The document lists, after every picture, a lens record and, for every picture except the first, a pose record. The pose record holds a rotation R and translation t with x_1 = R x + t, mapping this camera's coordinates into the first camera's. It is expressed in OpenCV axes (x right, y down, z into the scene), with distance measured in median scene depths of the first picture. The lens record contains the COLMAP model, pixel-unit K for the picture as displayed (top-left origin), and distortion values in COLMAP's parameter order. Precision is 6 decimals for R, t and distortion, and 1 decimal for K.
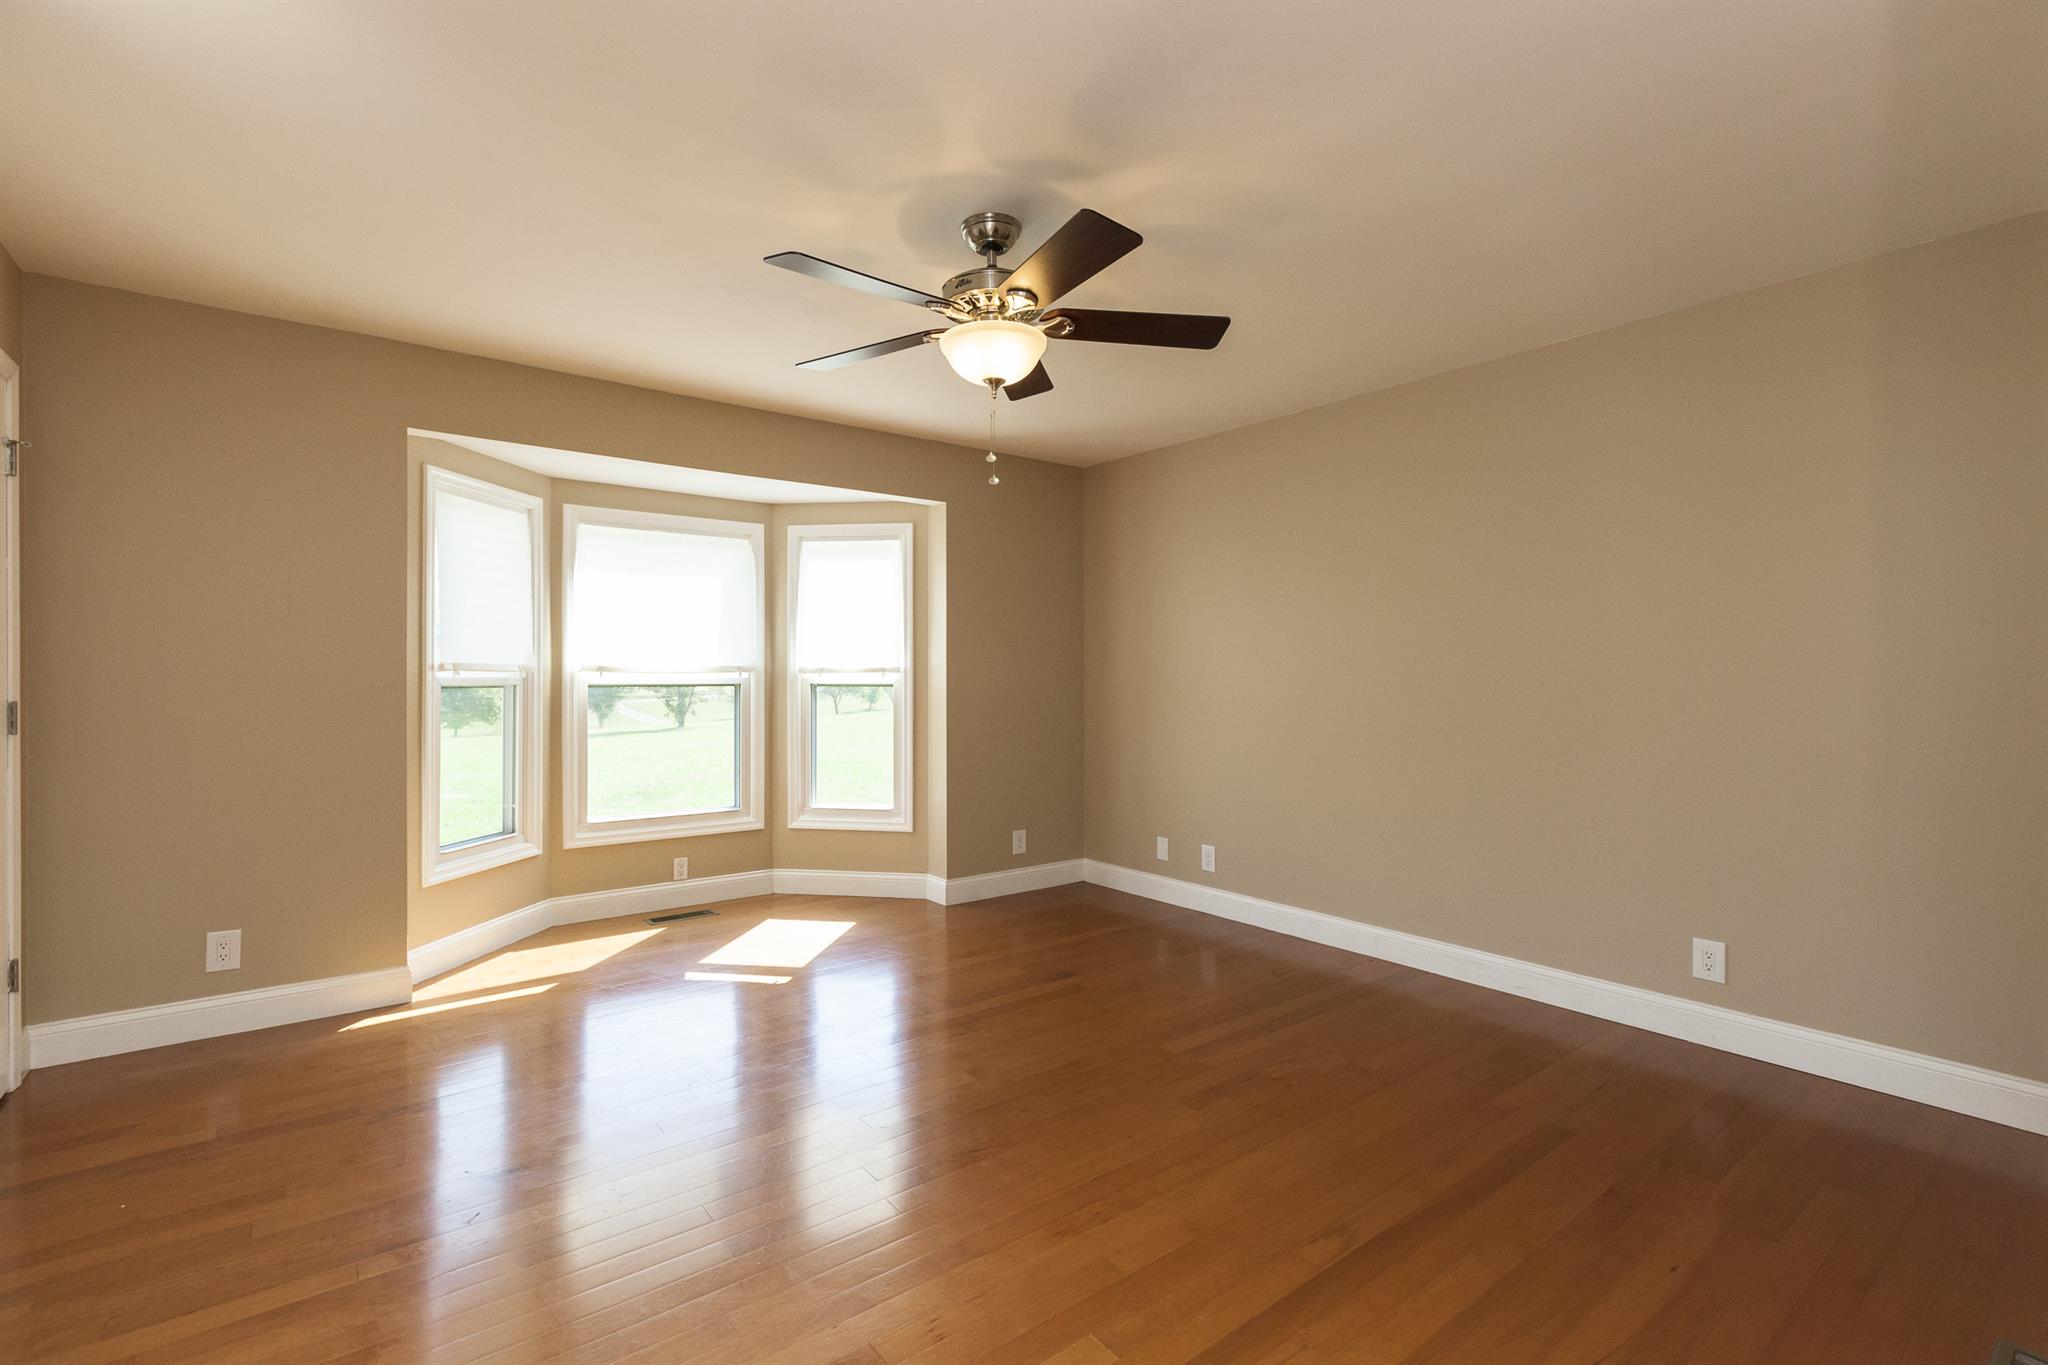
lens RADIAL K [[921.9, 0, 1007.5], [0, 921.9, 676.8], [0, 0, 1]] dist [0.002144, 0.000083]
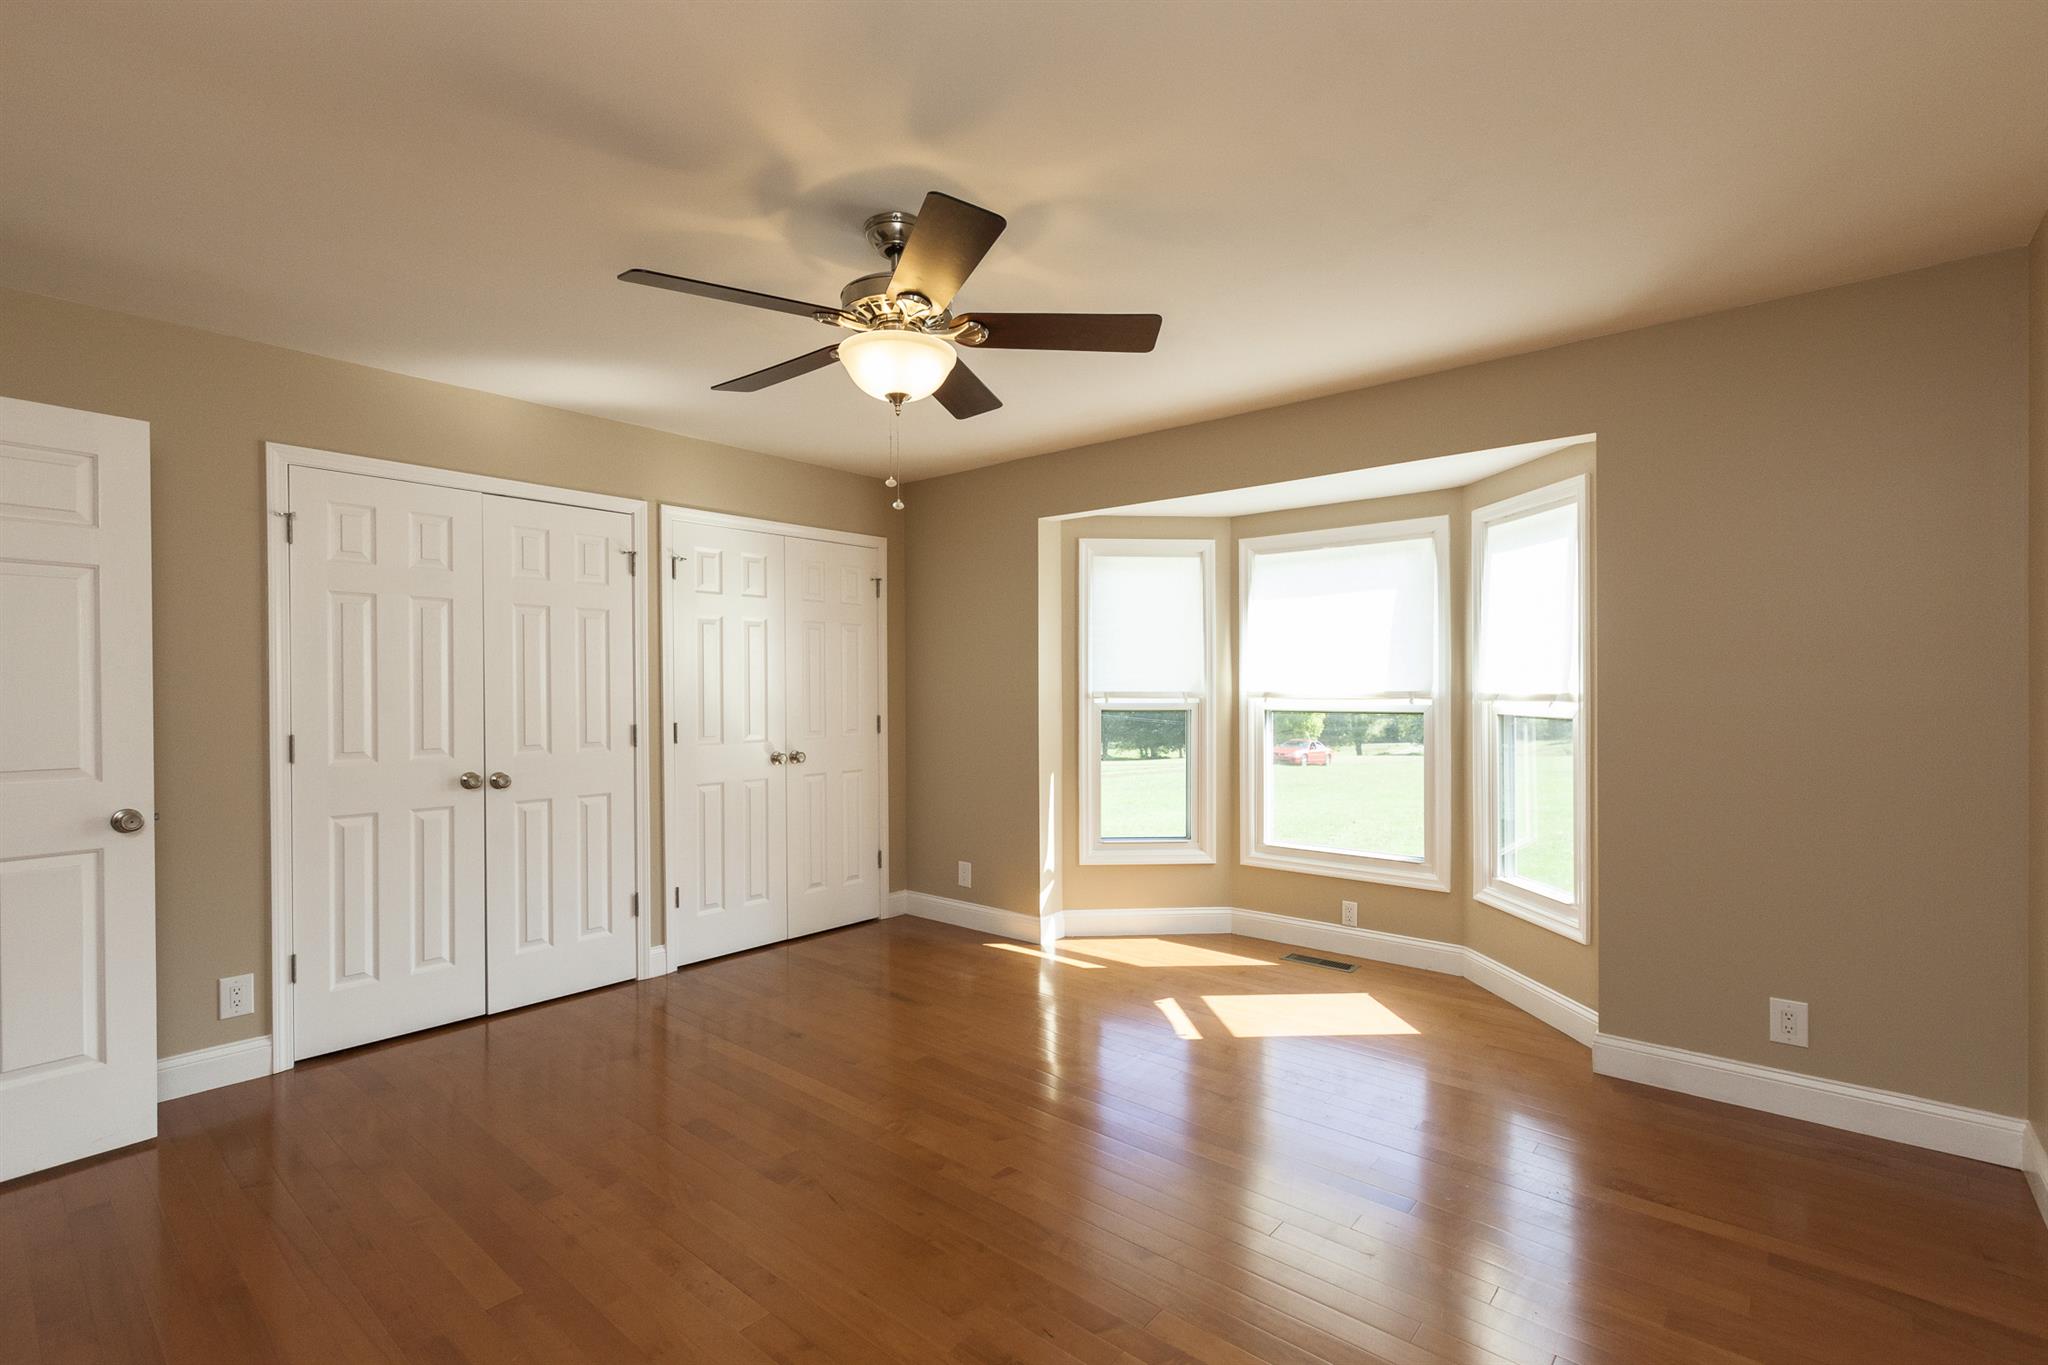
lens RADIAL K [[929.9, 0, 1003.2], [0, 929.9, 693.7], [0, 0, 1]] dist [0.002008, -0.000635]
pose [[0.203919, 0.005084, -0.978975, 0.504374], [0.002649, 0.999980, 0.005745, -0.016603], [0.978984, -0.003764, 0.203901, 0.504459]]
